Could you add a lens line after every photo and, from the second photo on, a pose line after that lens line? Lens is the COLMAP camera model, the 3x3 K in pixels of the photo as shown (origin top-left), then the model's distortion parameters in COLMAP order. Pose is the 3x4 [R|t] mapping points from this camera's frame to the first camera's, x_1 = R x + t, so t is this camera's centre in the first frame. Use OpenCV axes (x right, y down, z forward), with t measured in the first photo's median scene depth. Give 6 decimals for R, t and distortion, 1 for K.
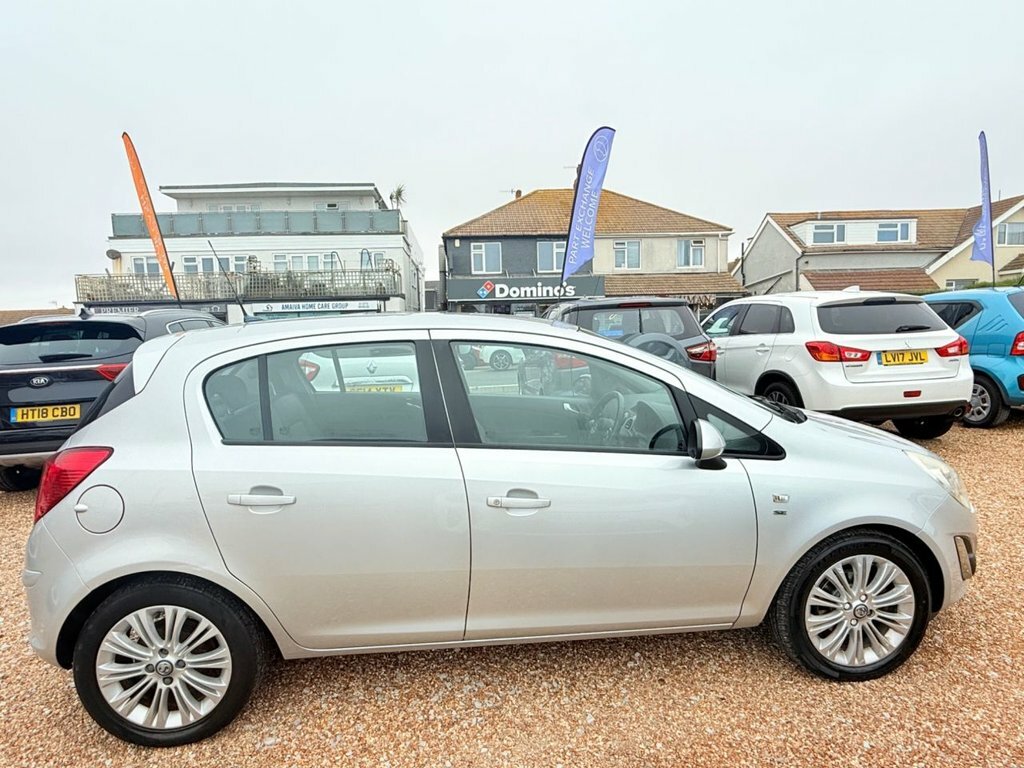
lens RADIAL K [[636.3, 0, 503.4], [0, 636.3, 380.6], [0, 0, 1]] dist [-0.001141, 0.003915]
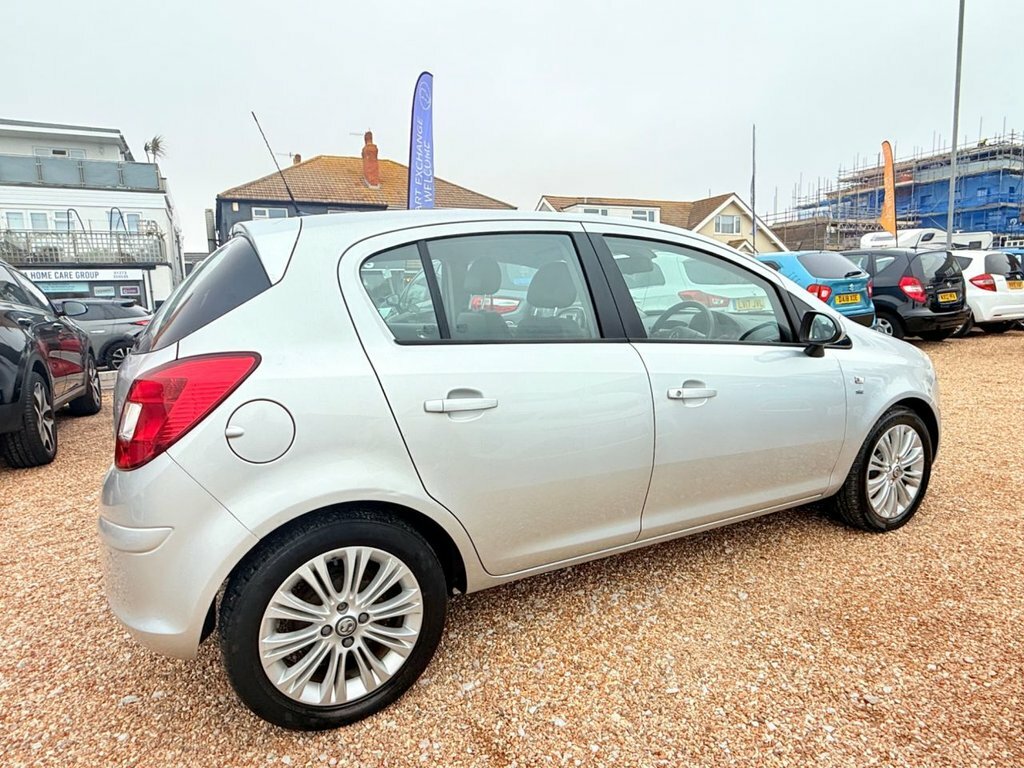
lens RADIAL K [[636.3, 0, 507.3], [0, 636.3, 383.3], [0, 0, 1]] dist [-0.001141, 0.003915]
pose [[0.917128, -0.052868, 0.395072, -0.594661], [0.043192, 0.998510, 0.033354, 0.119770], [-0.396247, -0.013526, 0.918044, 0.177511]]
